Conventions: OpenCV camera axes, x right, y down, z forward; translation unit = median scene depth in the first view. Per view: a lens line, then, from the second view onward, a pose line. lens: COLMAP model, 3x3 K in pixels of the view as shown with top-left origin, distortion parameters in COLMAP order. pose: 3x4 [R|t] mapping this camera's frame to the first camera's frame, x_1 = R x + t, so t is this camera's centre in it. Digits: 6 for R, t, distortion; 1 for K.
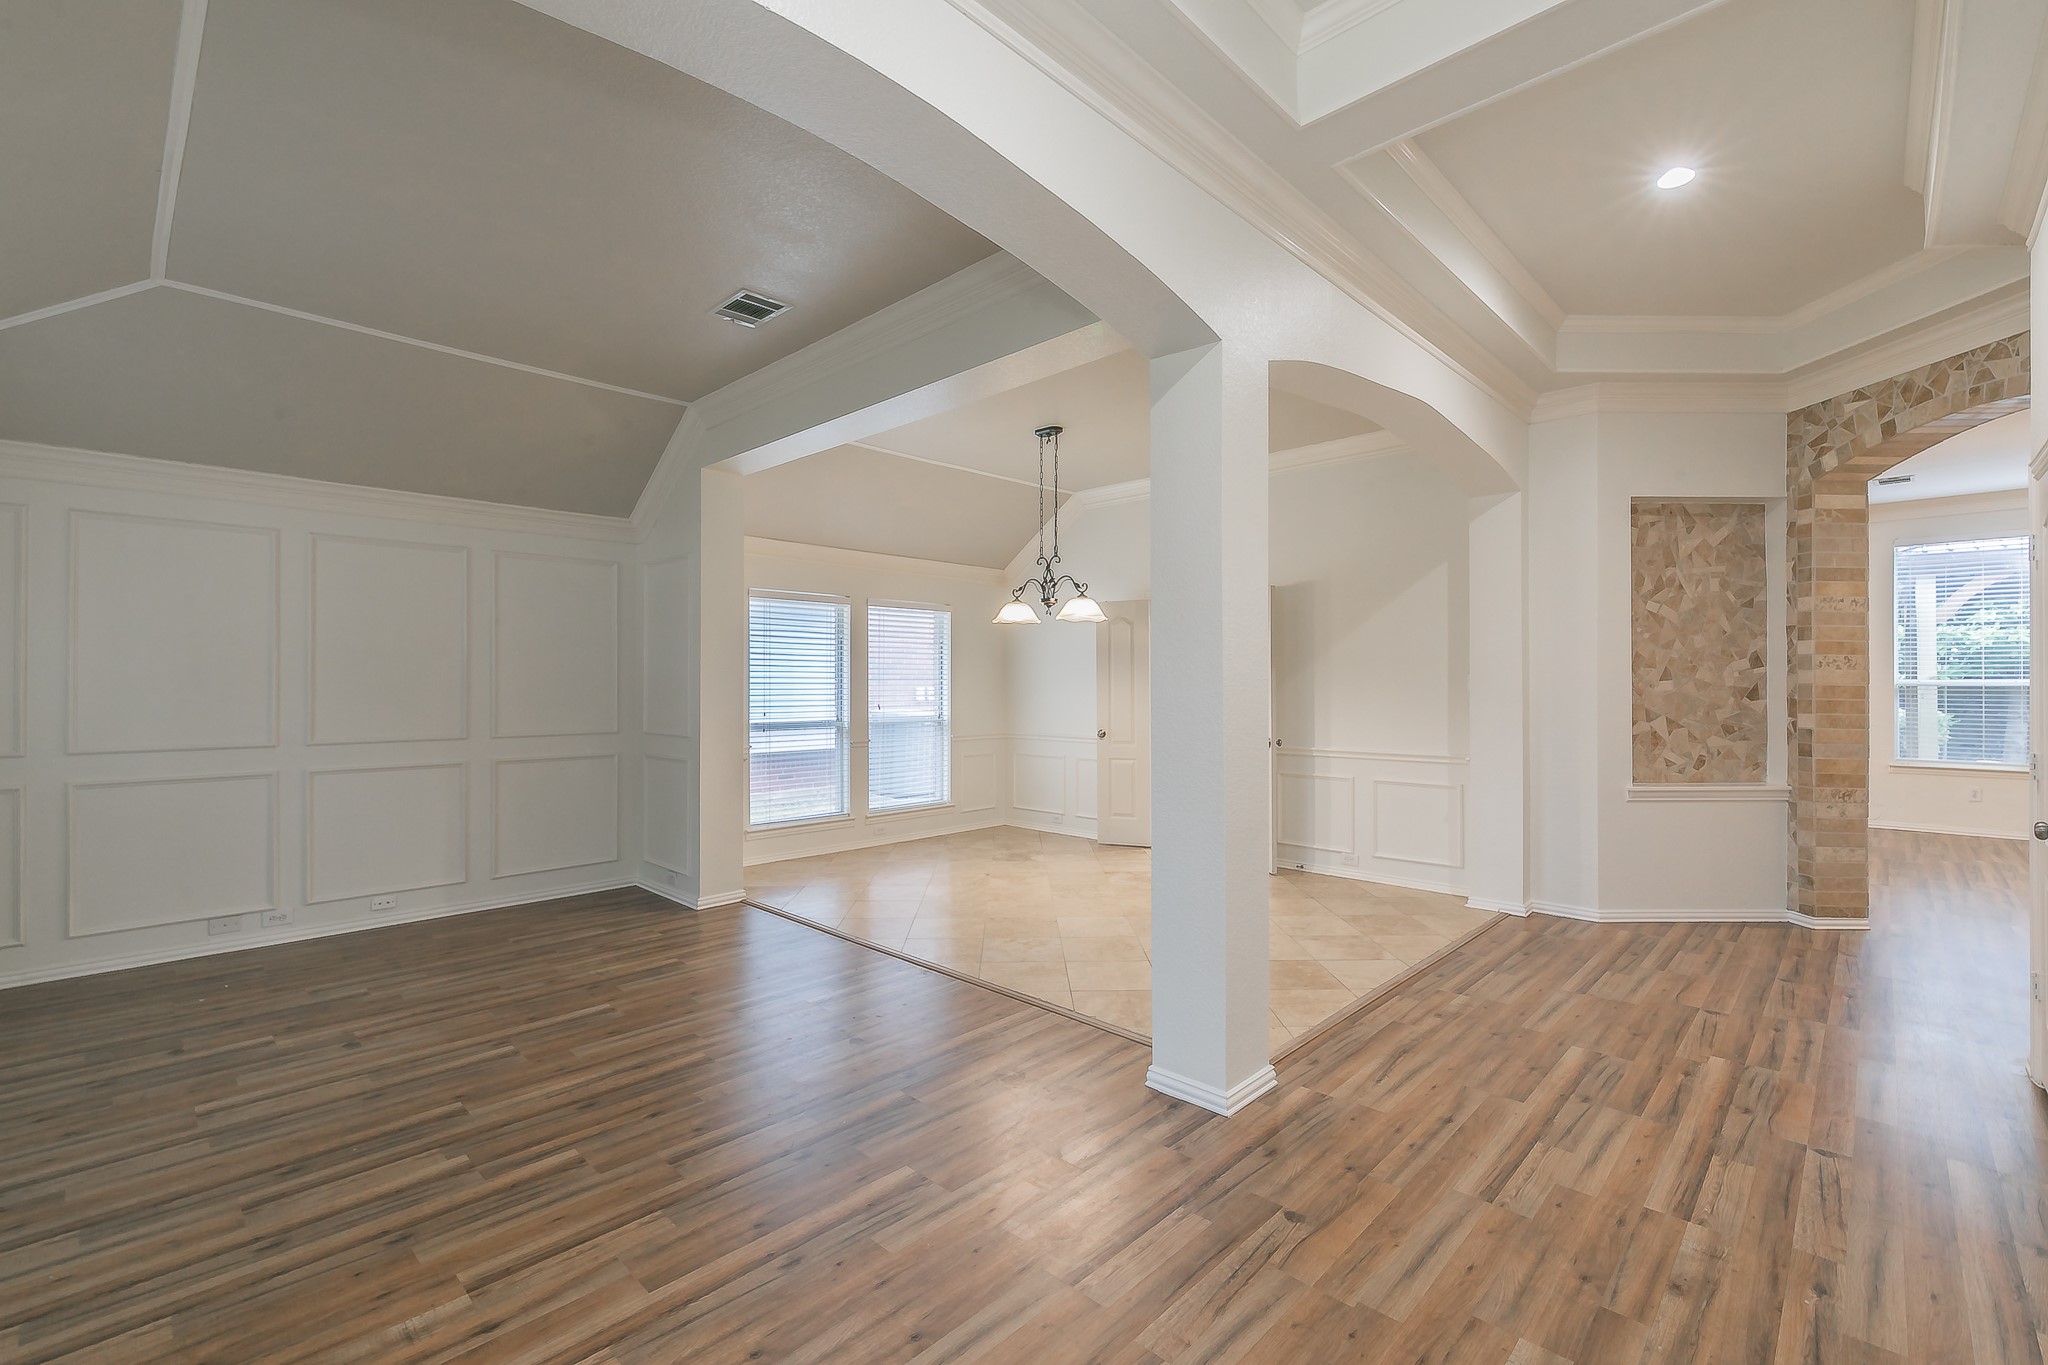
lens RADIAL K [[885.6, 0, 1024.0], [0, 885.6, 682.5], [0, 0, 1]] dist [-0.001502, 0.000911]
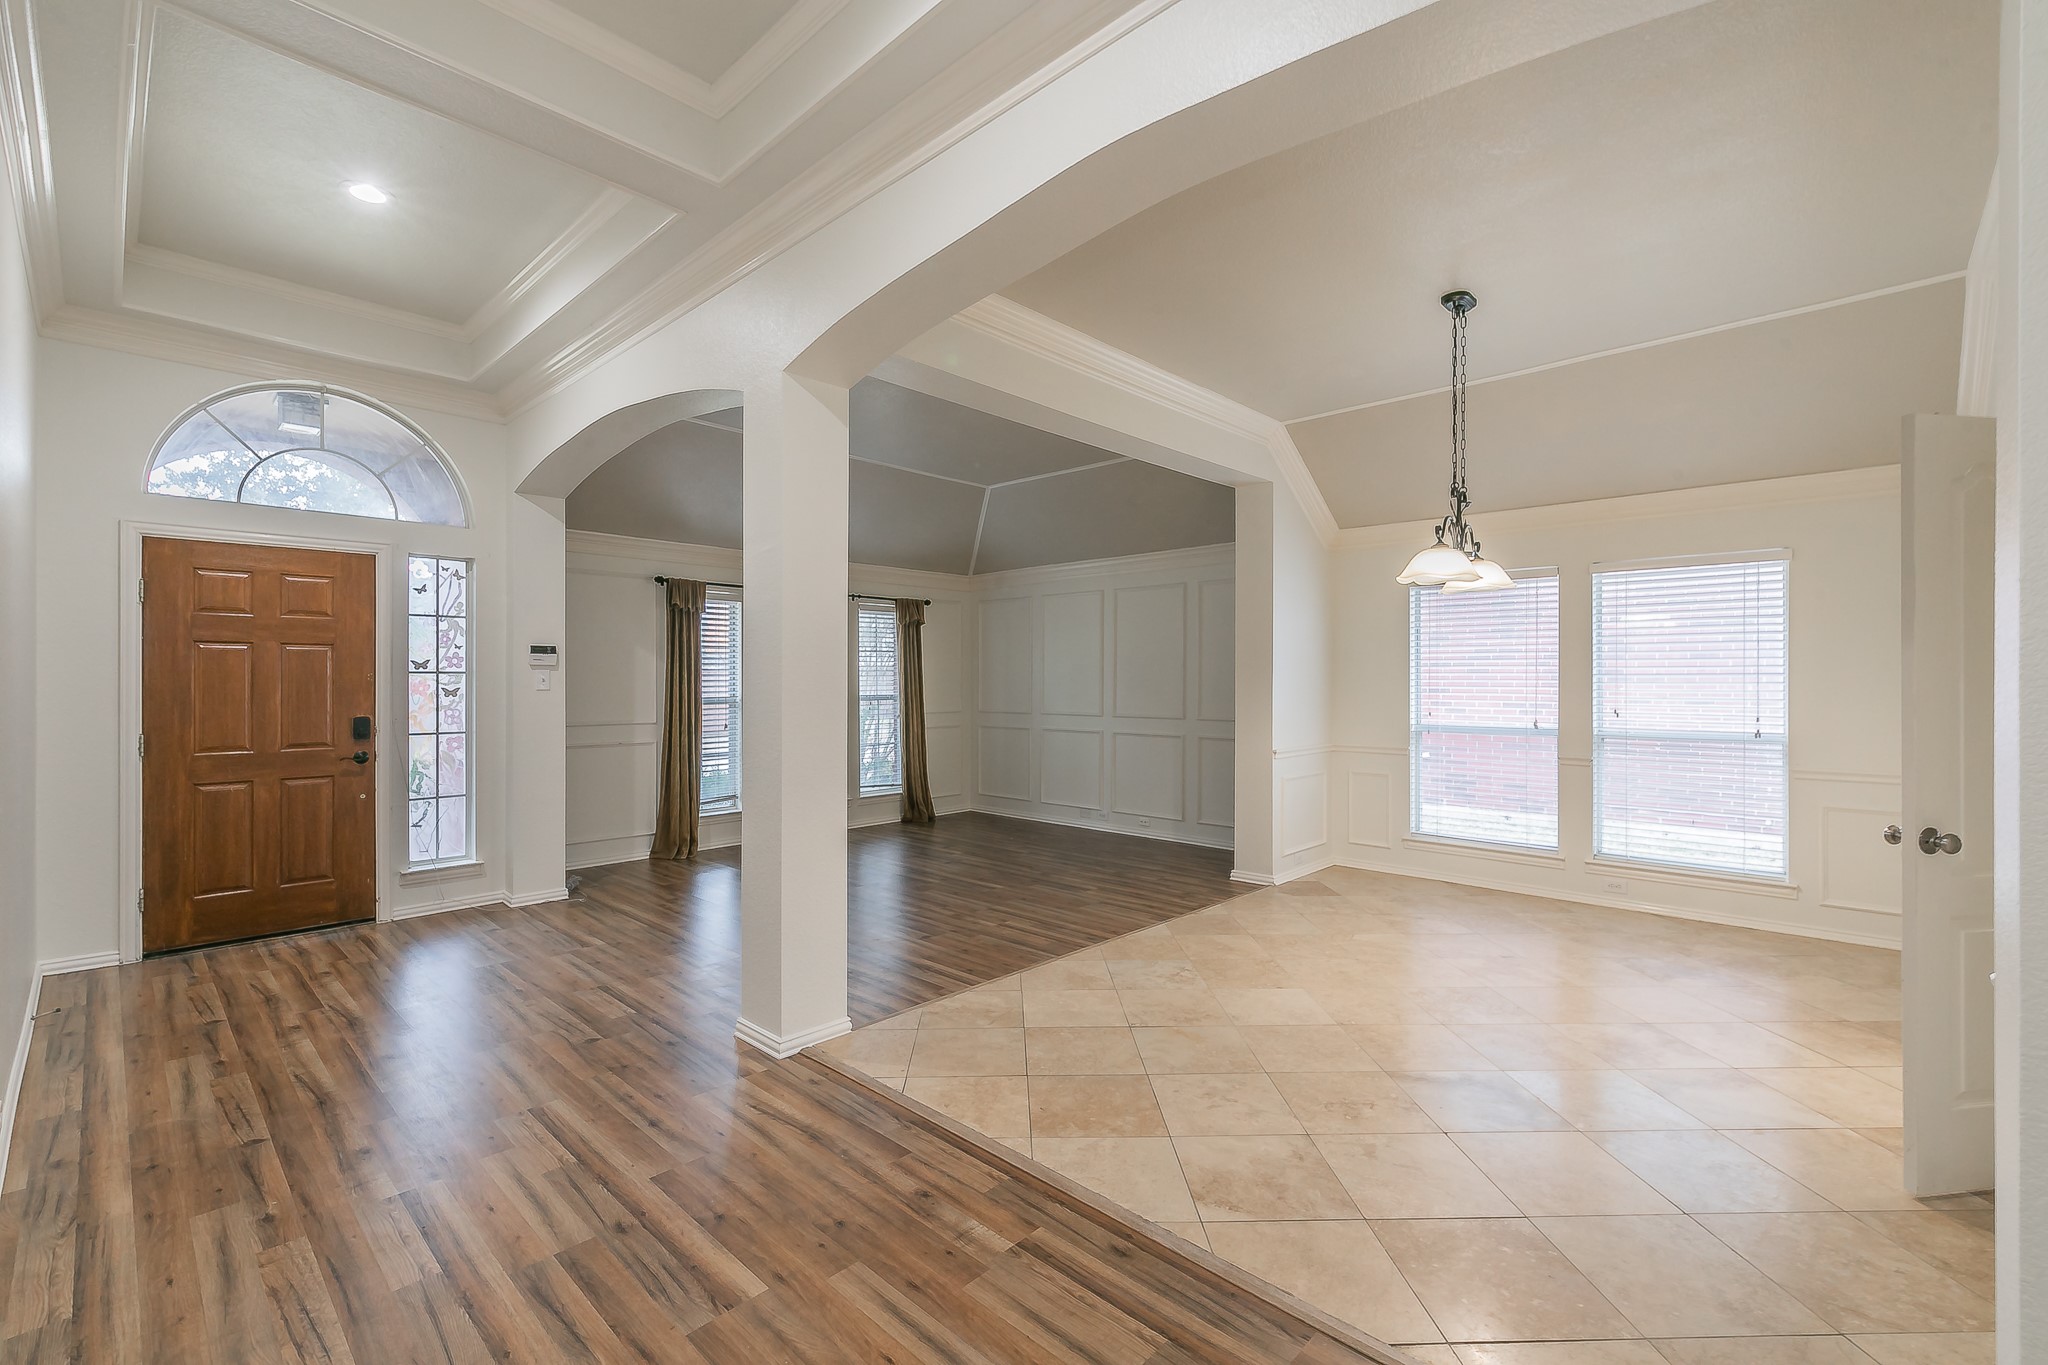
lens RADIAL K [[877.1, 0, 1024.0], [0, 877.1, 682.5], [0, 0, 1]] dist [0.003942, -0.000186]
pose [[0.007267, 0.003490, -0.999968, 0.951108], [-0.000682, 0.999994, 0.003485, 0.000880], [0.999973, 0.000657, 0.007269, 0.917688]]
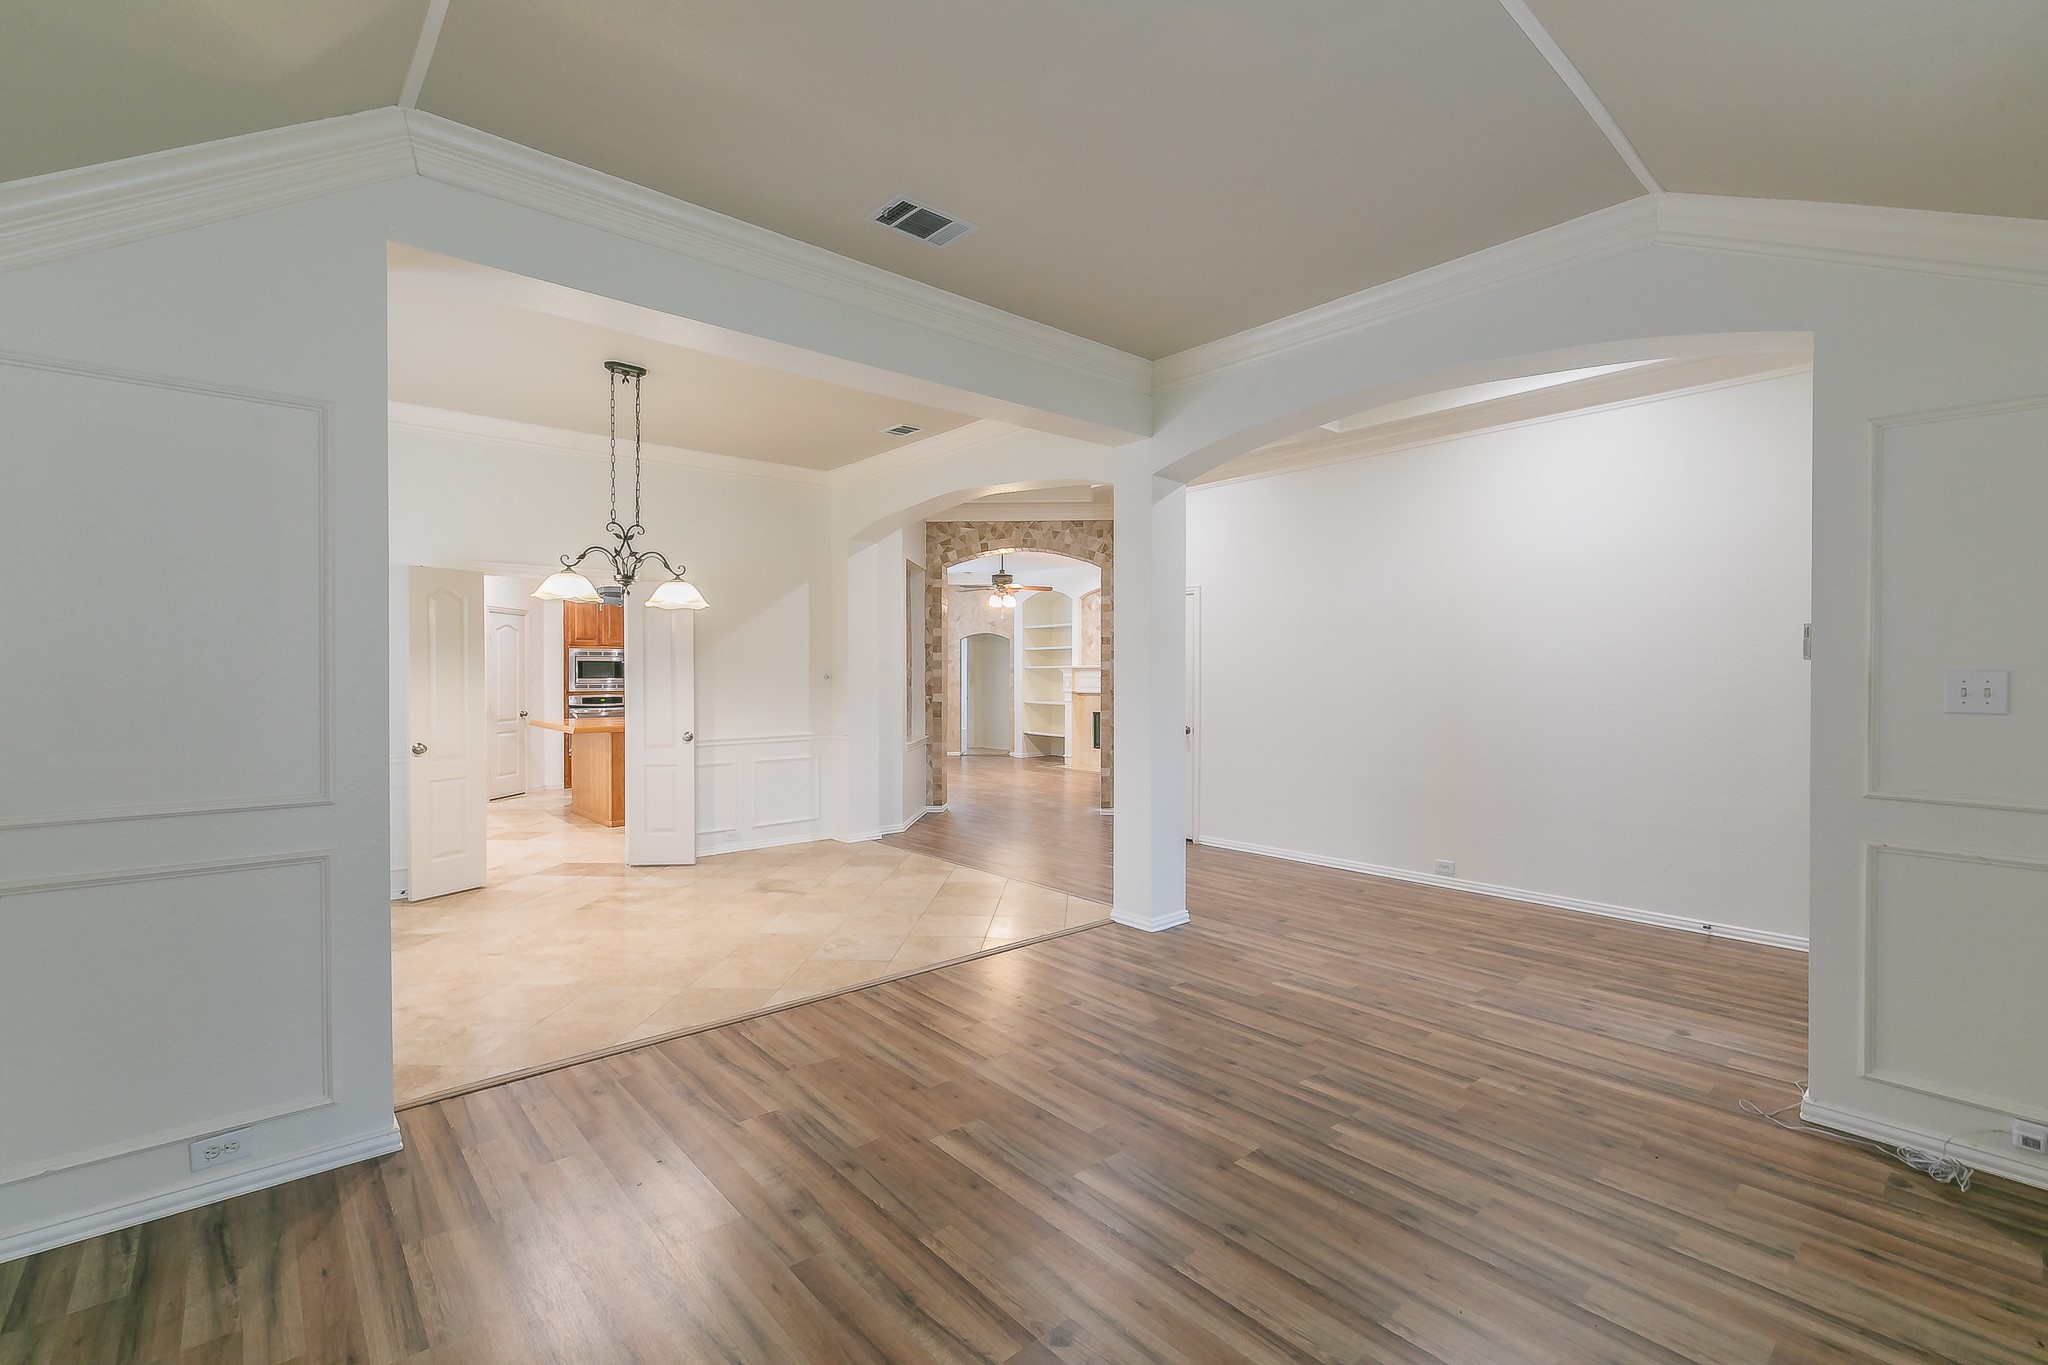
lens RADIAL K [[891.0, 0, 1033.5], [0, 891.0, 687.0], [0, 0, 1]] dist [0.001596, 0.000099]
pose [[0.080385, -0.015801, 0.996639, -1.045745], [0.000072, 0.999874, 0.015847, -0.007696], [-0.996764, -0.001202, 0.080376, 0.773325]]
